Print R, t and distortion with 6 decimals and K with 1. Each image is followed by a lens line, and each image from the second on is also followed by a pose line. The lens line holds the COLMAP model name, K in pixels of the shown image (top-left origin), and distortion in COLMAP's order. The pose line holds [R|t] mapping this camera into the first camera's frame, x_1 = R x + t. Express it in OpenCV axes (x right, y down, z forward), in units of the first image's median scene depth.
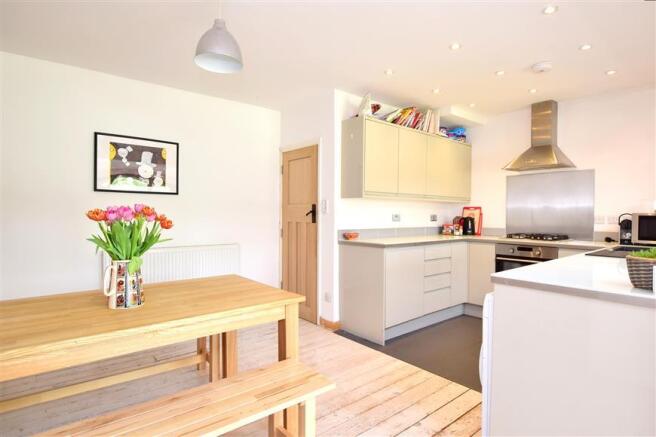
lens RADIAL K [[356.9, 0, 328.0], [0, 356.9, 218.5], [0, 0, 1]] dist [-0.000302, -0.000108]
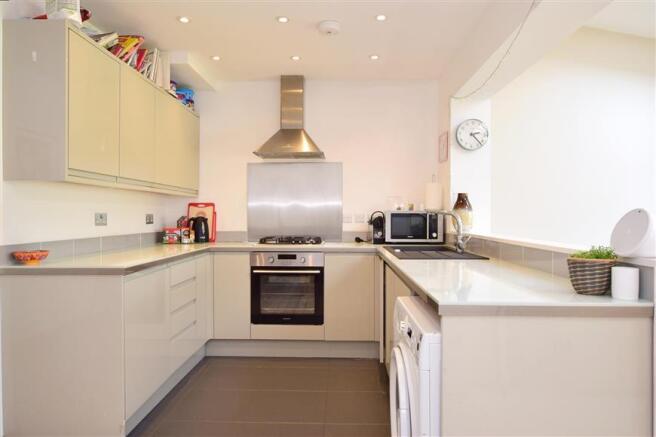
lens RADIAL K [[446.0, 0, 328.0], [0, 446.0, 218.5], [0, 0, 1]] dist [-0.002285, 0.001894]
pose [[0.671080, -0.010927, 0.741304, -0.105382], [0.014558, 0.999893, 0.001560, 0.001053], [-0.741242, 0.009745, 0.671167, 0.248764]]
